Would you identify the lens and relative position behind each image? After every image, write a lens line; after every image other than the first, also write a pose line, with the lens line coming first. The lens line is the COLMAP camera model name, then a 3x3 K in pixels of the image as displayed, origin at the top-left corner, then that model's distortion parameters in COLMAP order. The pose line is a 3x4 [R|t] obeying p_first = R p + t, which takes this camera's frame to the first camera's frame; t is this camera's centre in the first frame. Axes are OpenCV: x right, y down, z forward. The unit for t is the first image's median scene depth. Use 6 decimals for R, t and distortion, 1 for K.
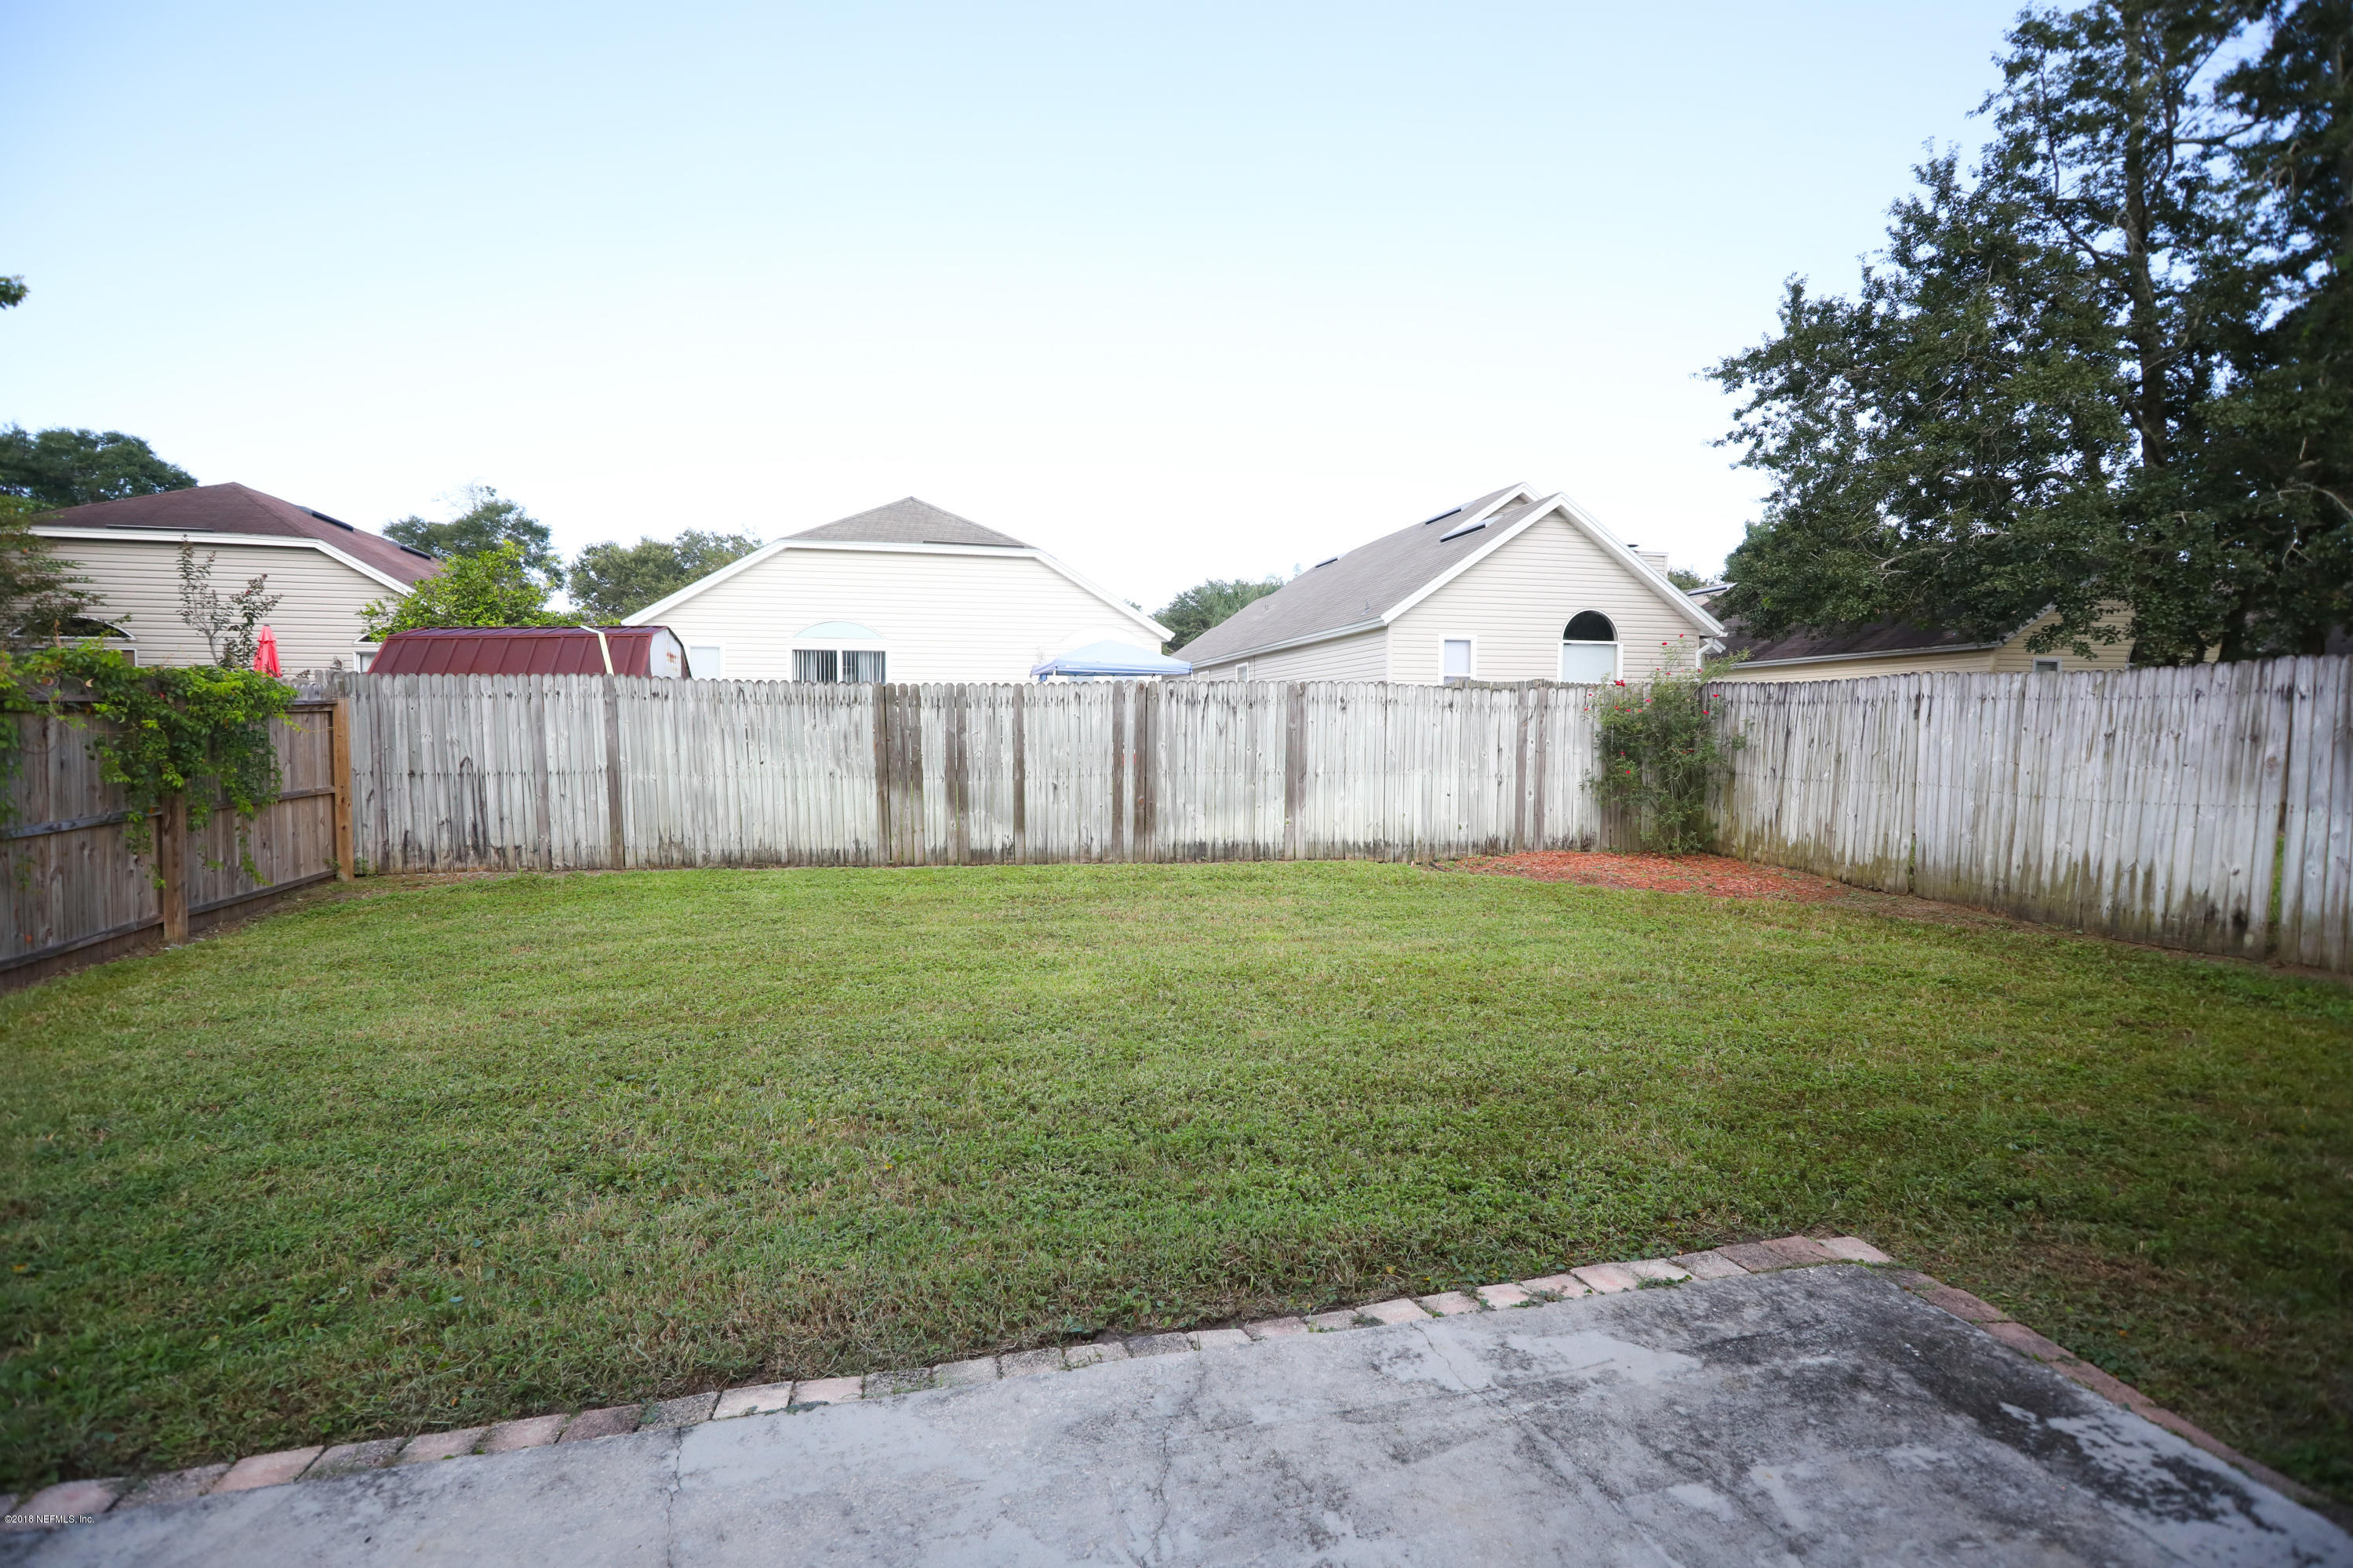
lens RADIAL K [[1095.3, 0, 1178.4], [0, 1095.3, 779.7], [0, 0, 1]] dist [0.005732, 0.000754]
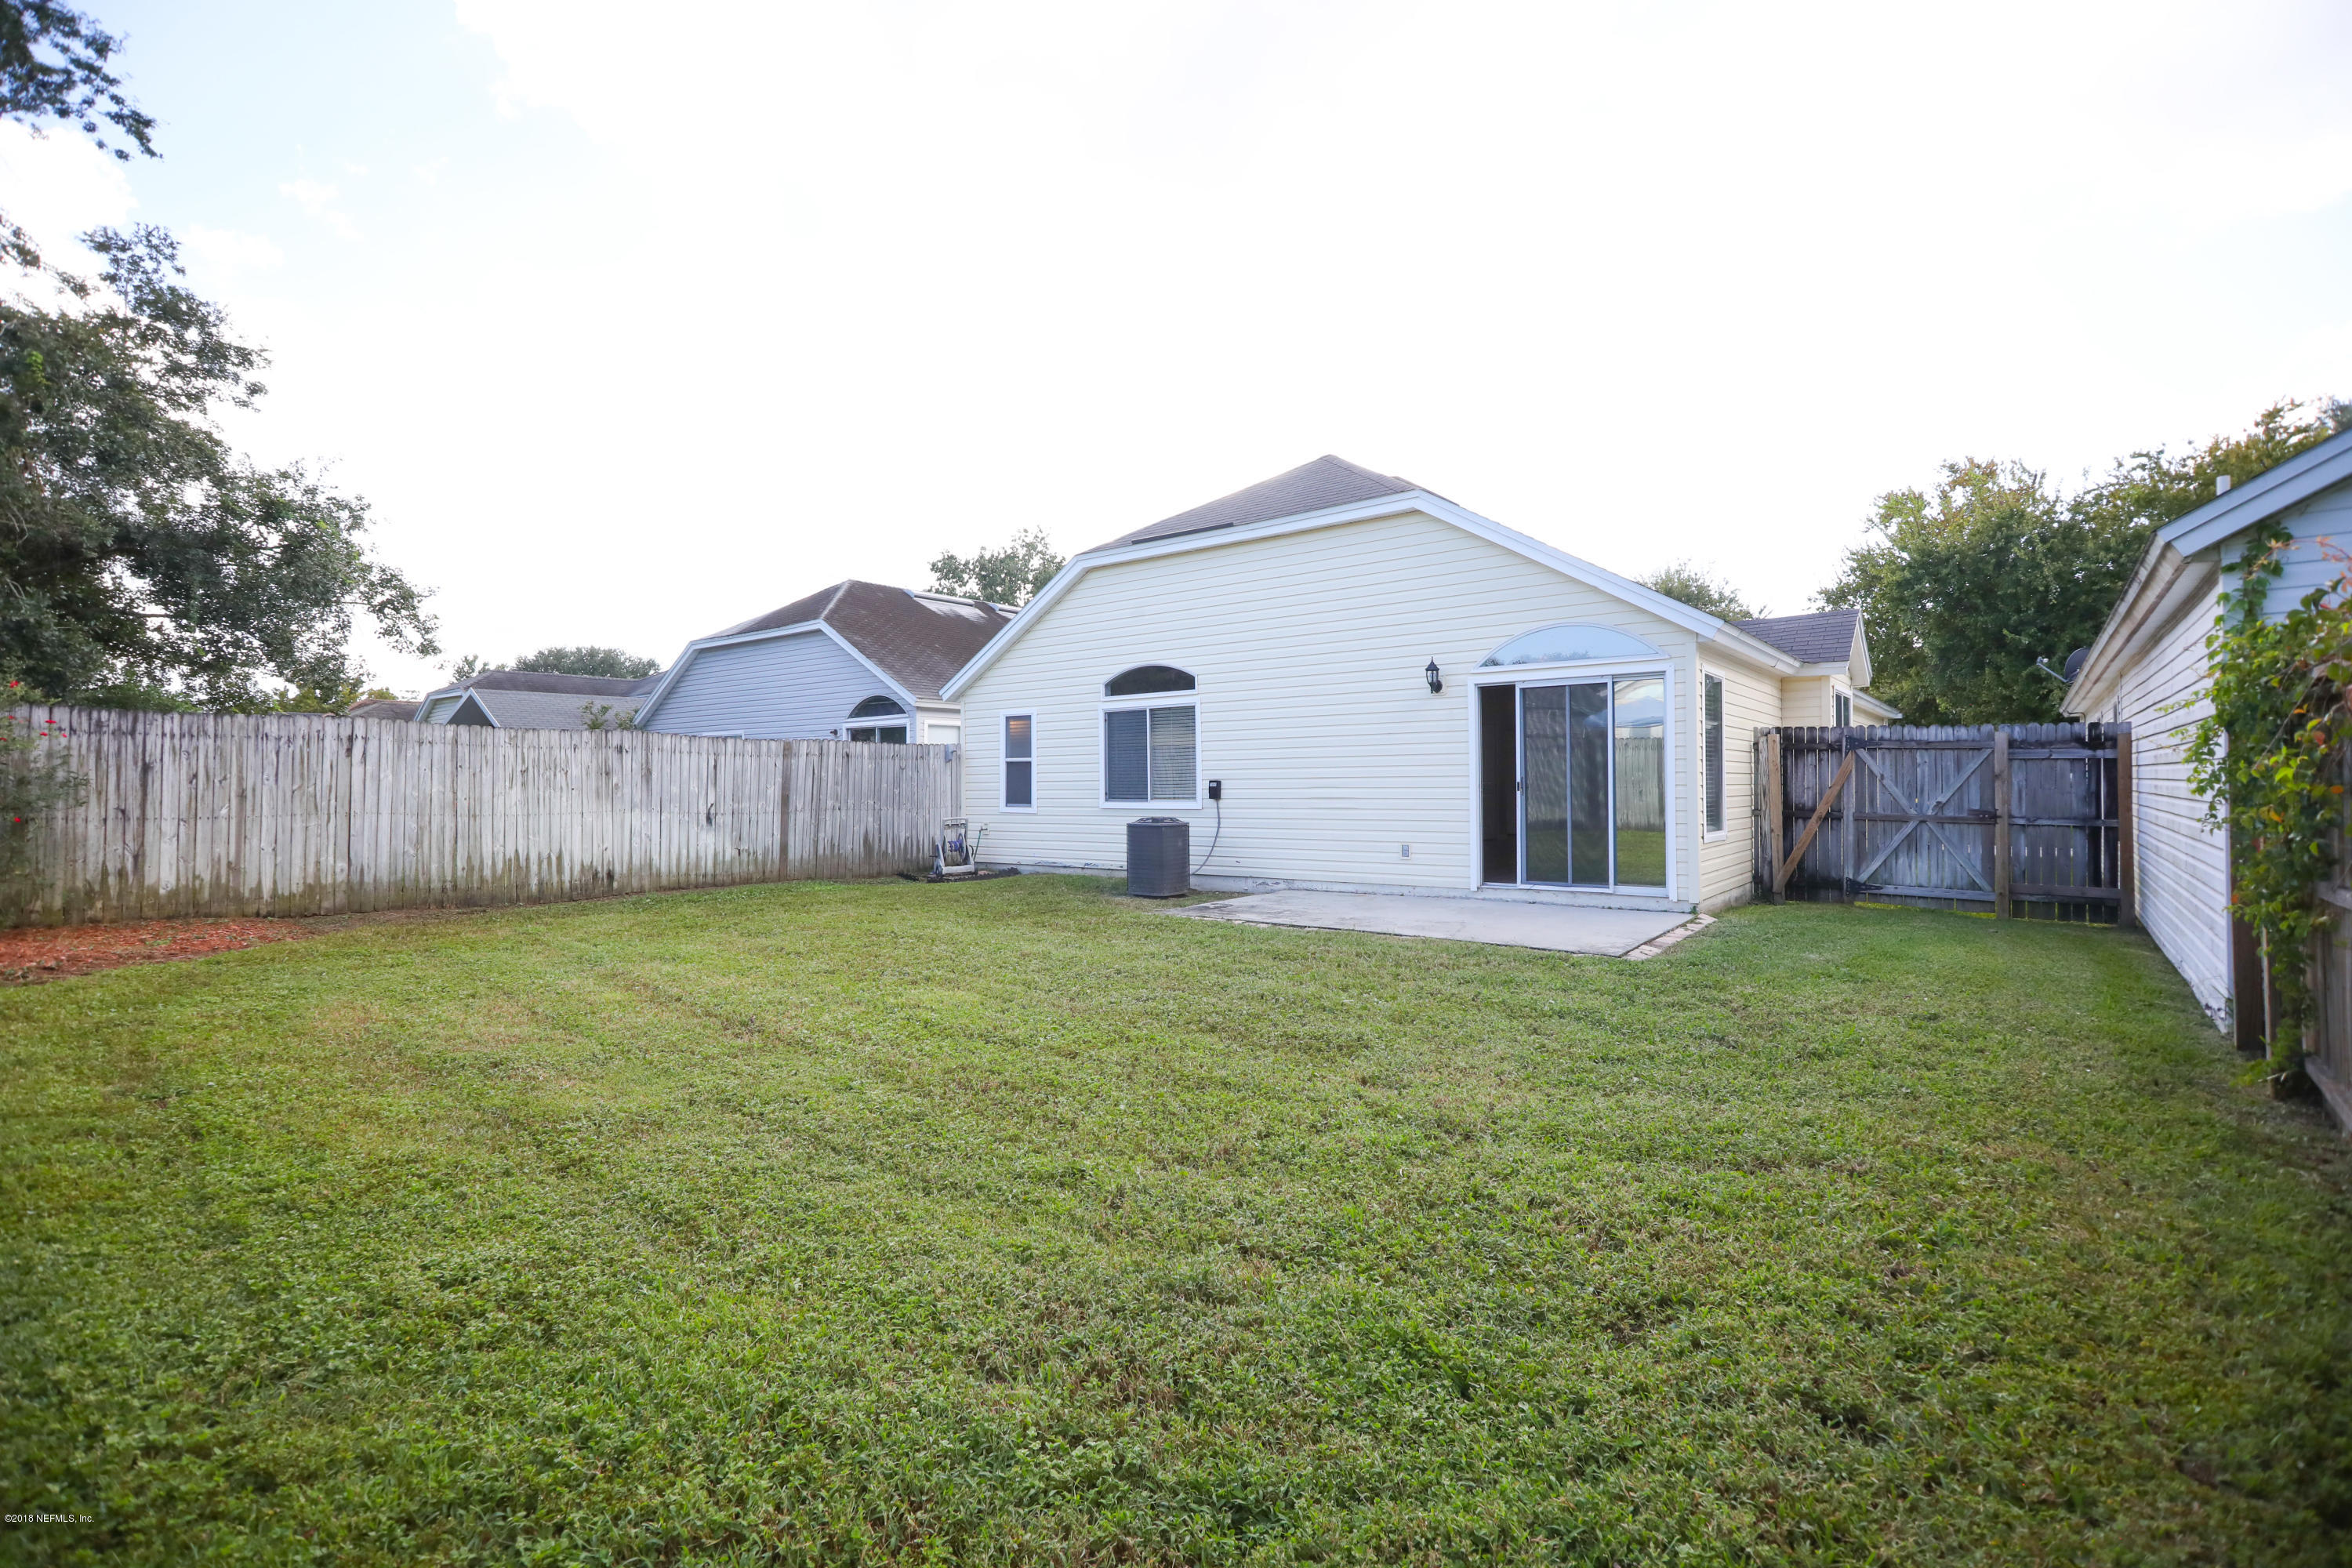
lens RADIAL K [[1094.8, 0, 1177.6], [0, 1094.8, 775.2], [0, 0, 1]] dist [0.005732, 0.000754]
pose [[-0.601195, 0.006208, 0.799079, -0.820055], [0.037838, 0.999069, 0.020707, -0.029409], [-0.798206, 0.042684, -0.600870, 1.082673]]
